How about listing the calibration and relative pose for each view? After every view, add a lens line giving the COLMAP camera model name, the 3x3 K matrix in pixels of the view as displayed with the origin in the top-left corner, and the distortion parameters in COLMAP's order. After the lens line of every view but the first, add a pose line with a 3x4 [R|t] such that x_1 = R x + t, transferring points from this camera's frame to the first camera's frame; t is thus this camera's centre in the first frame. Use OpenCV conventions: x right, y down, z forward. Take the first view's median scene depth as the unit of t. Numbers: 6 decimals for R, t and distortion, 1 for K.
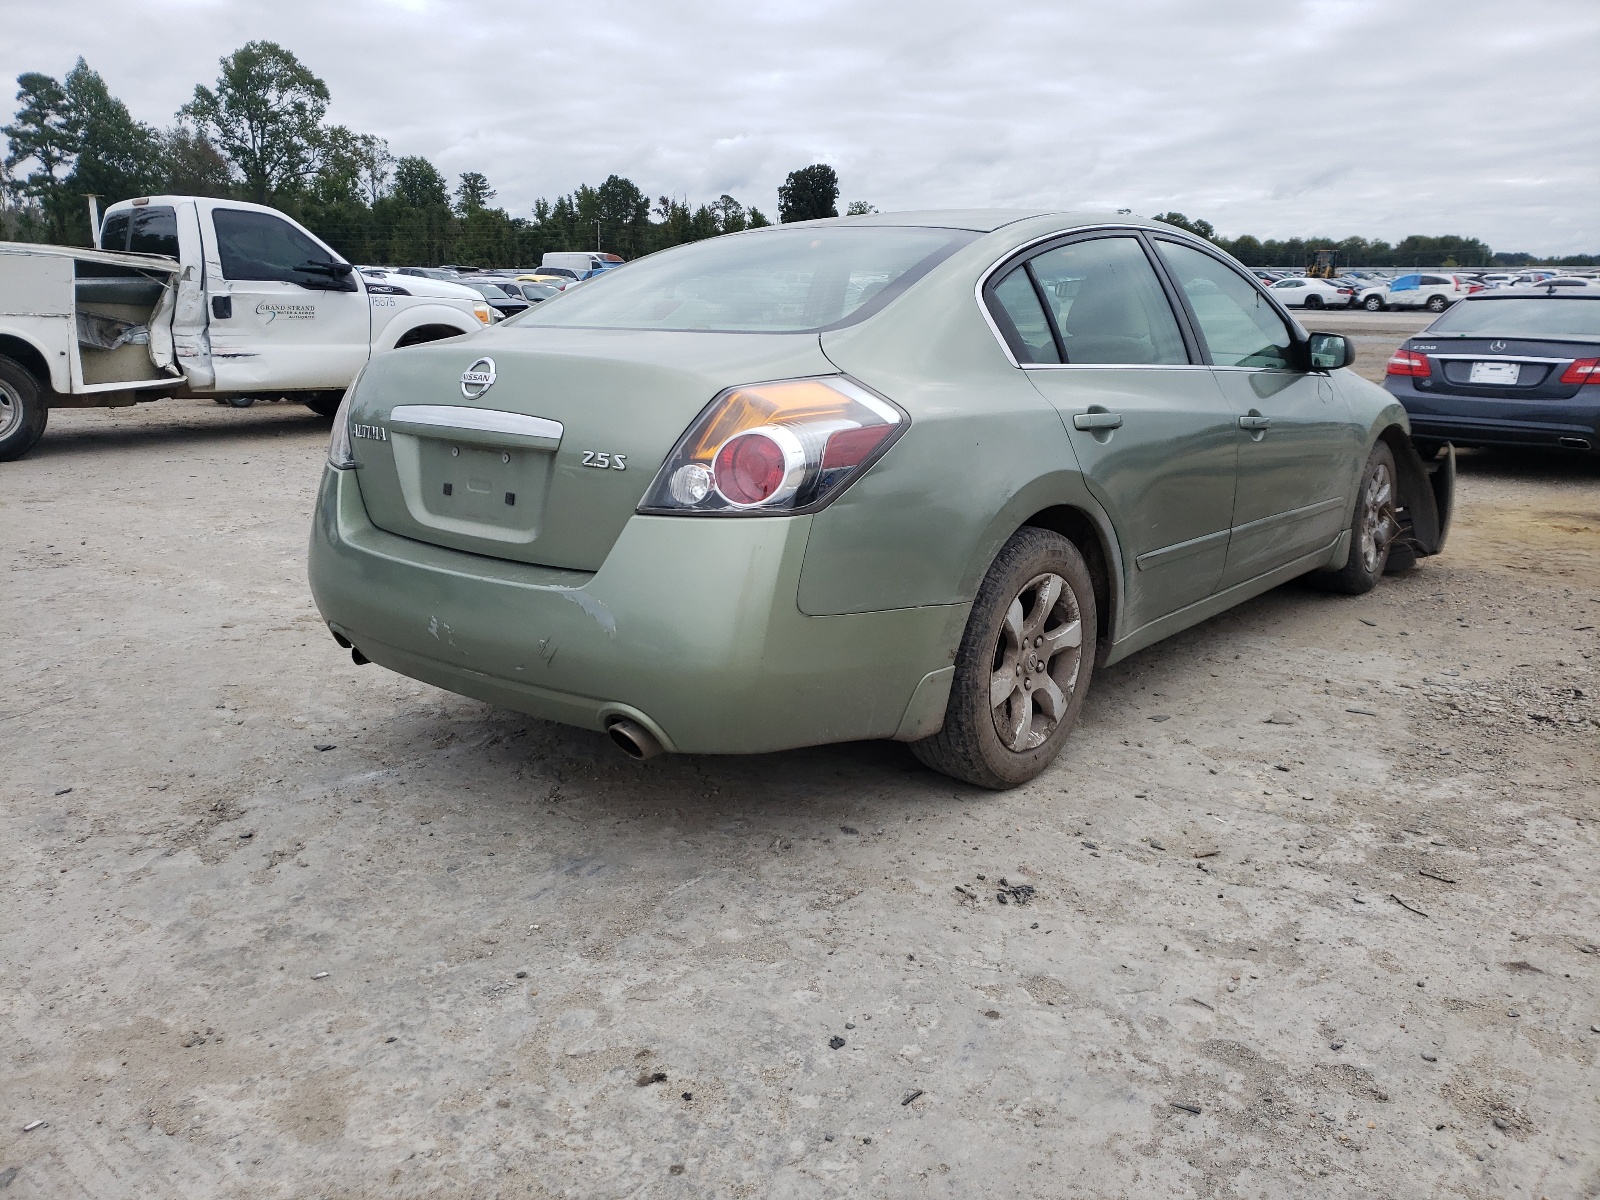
lens RADIAL K [[1223.9, 0, 800.0], [0, 1223.9, 600.0], [0, 0, 1]] dist [0.007646, 0.014789]
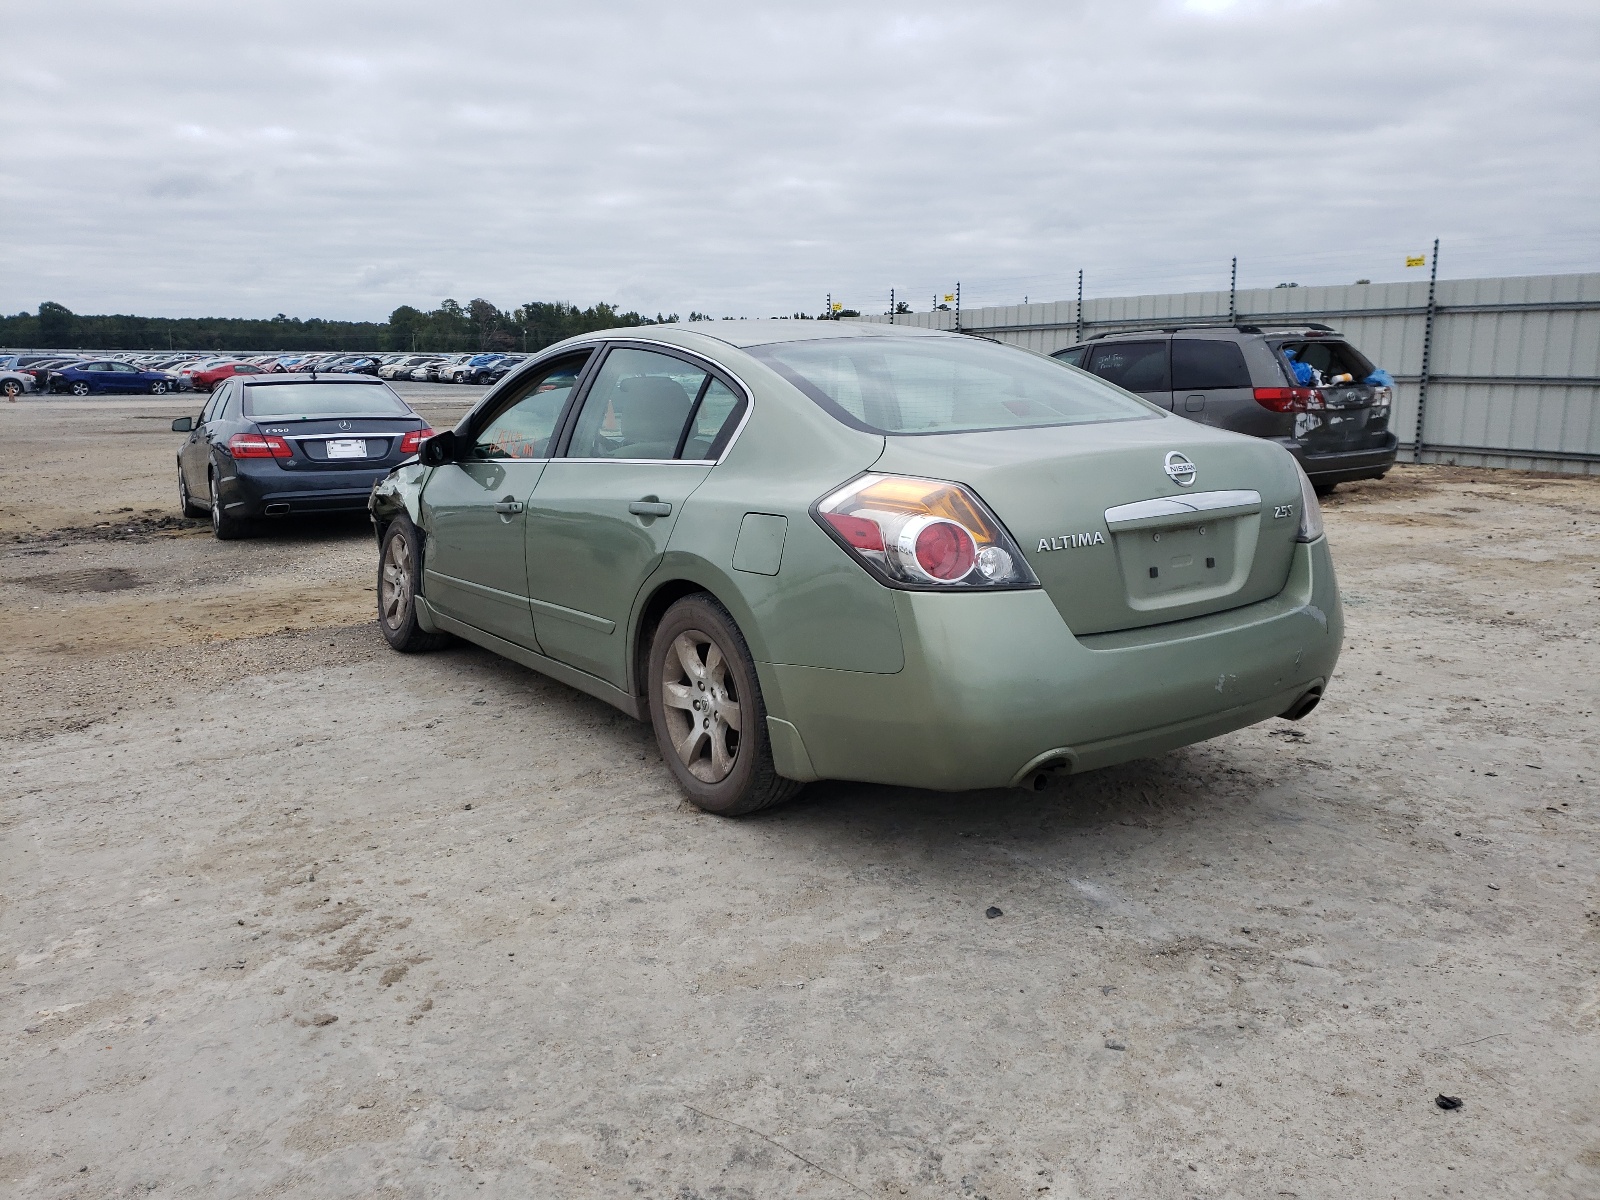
lens RADIAL K [[1223.9, 0, 800.0], [0, 1223.9, 600.0], [0, 0, 1]] dist [0.007646, 0.014789]
pose [[0.289758, -0.192015, 0.937641, -0.397592], [0.250317, 0.960773, 0.119397, -0.077738], [-0.923786, 0.200111, 0.326457, 0.259511]]
